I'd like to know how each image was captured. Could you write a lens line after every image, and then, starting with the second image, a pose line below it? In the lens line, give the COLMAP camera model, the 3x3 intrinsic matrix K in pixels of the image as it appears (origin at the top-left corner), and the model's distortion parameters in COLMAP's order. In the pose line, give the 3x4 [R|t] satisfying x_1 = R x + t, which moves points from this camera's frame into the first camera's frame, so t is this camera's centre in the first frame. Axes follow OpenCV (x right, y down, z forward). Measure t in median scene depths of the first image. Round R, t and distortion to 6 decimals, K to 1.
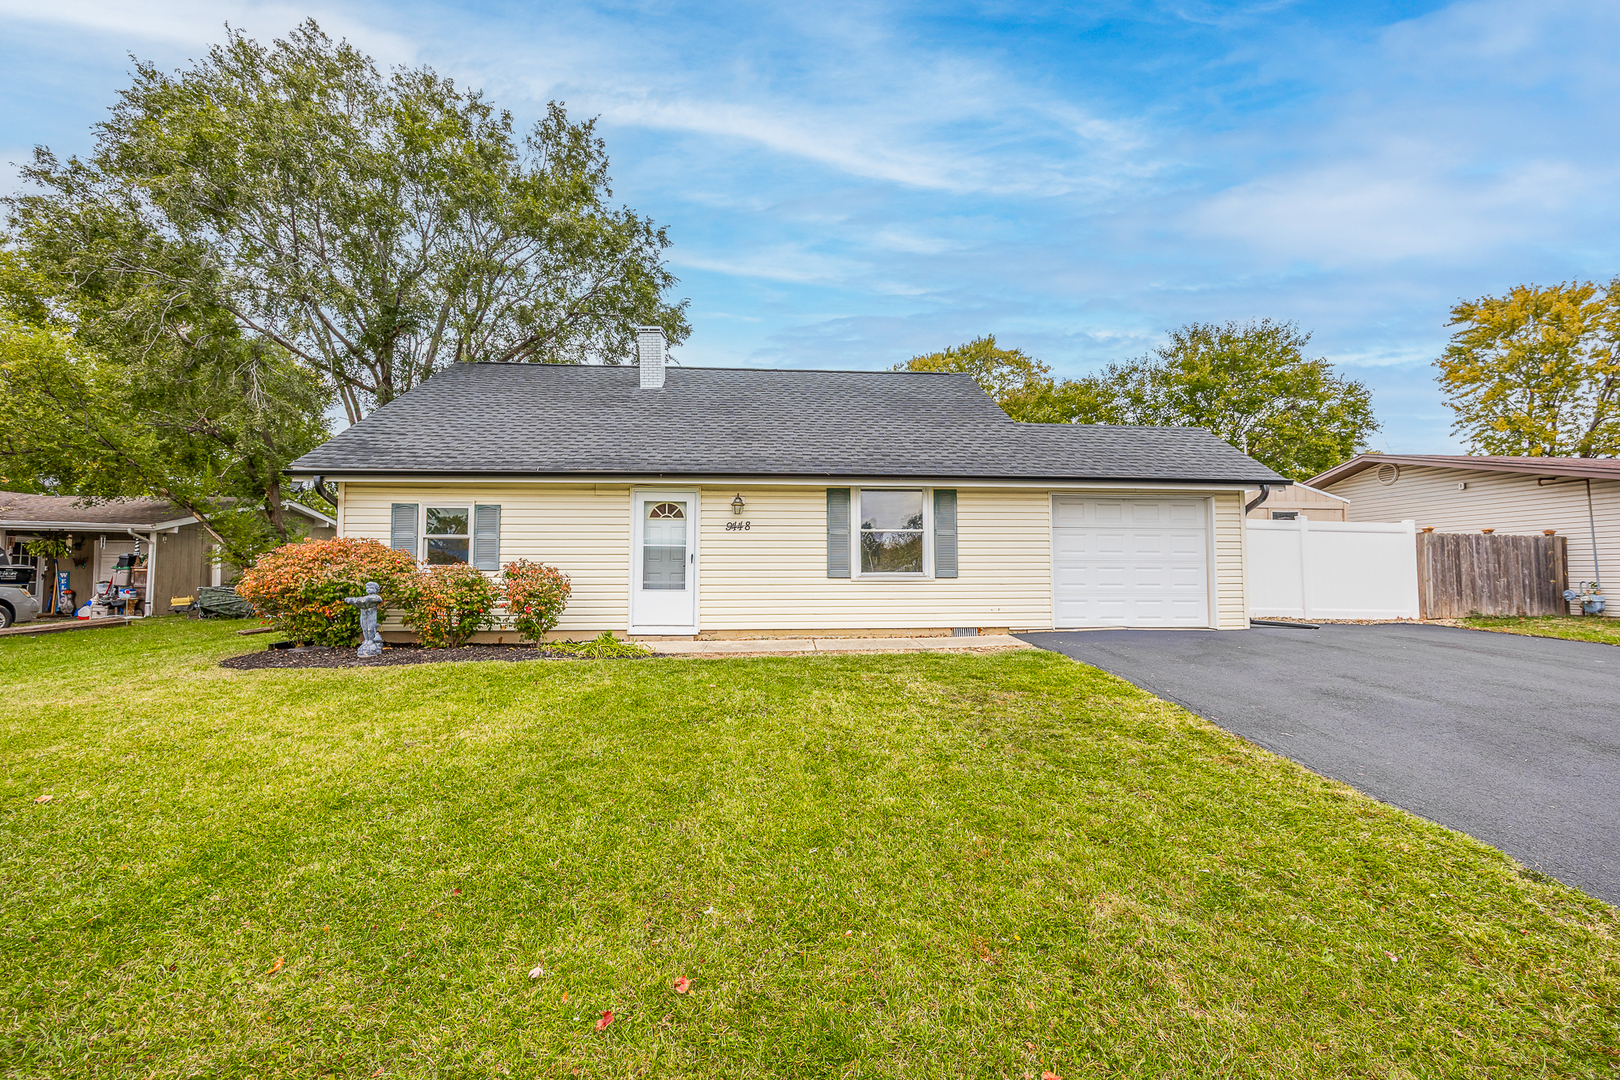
lens RADIAL K [[619.6, 0, 811.2], [0, 619.6, 546.5], [0, 0, 1]] dist [-0.000241, 0.000082]
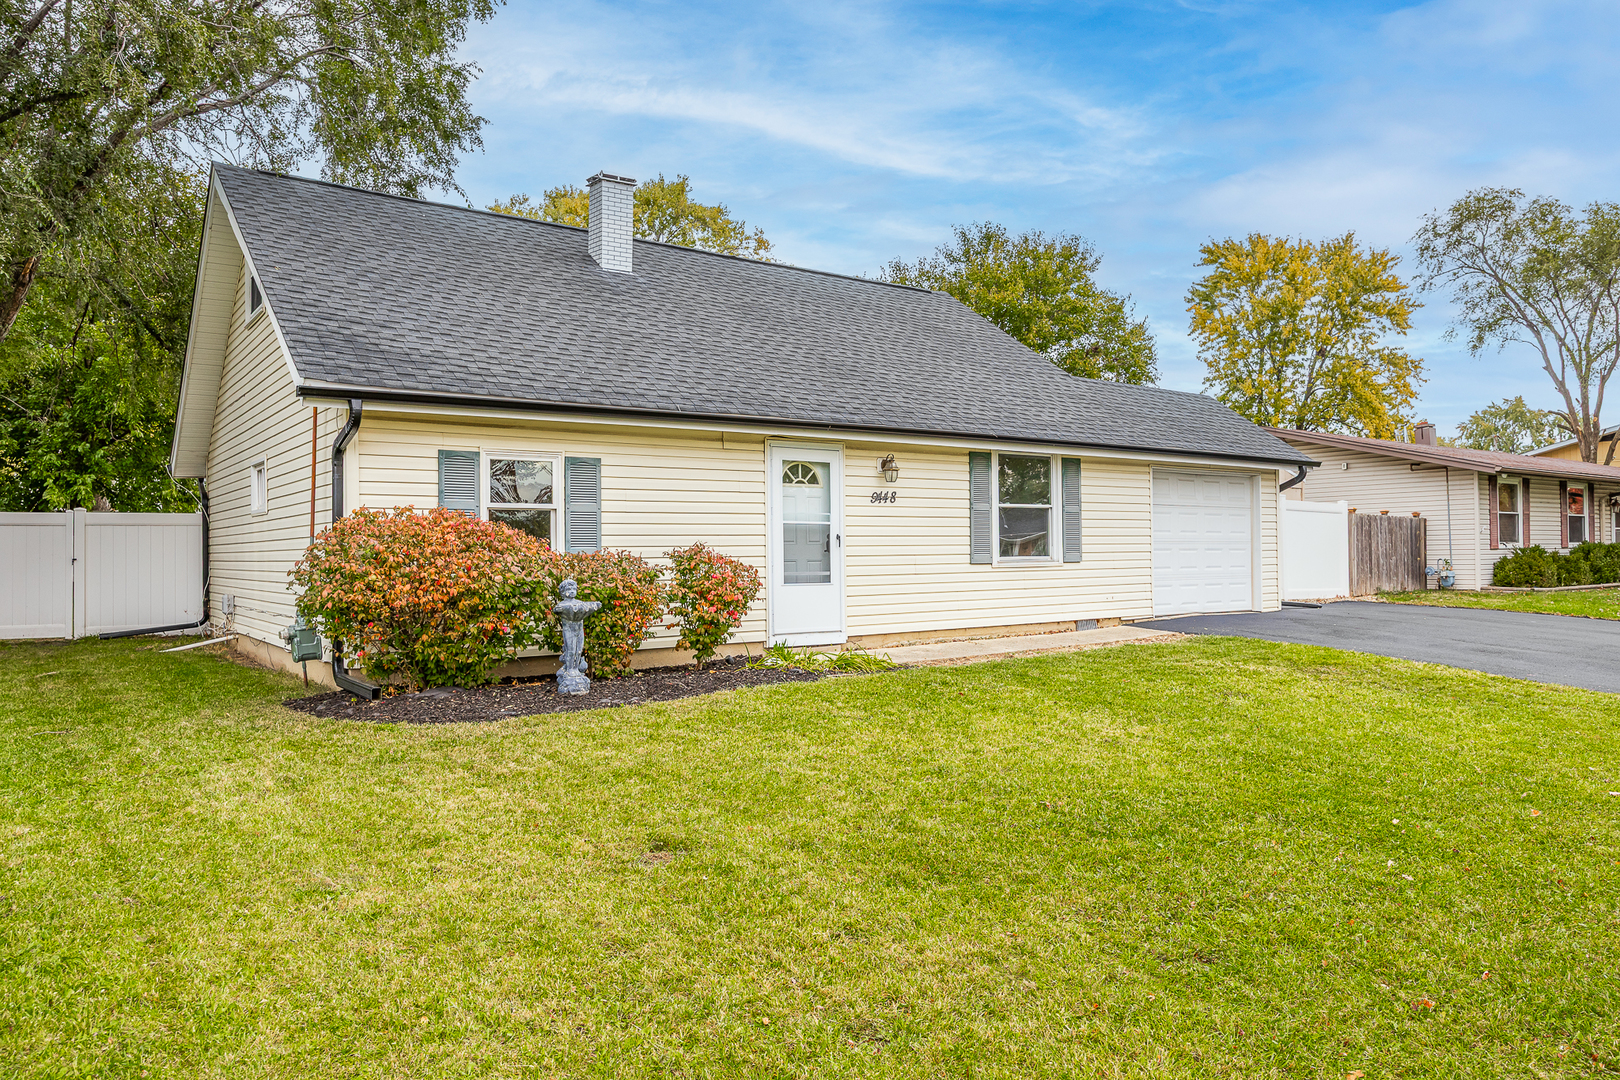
lens RADIAL K [[1091.2, 0, 810.0], [0, 1091.2, 540.0], [0, 0, 1]] dist [-0.003923, -0.000186]
pose [[0.850728, -0.001781, 0.525603, -0.872928], [-0.013005, 0.999617, 0.024438, -0.011994], [-0.525445, -0.027625, 0.850379, -0.083380]]
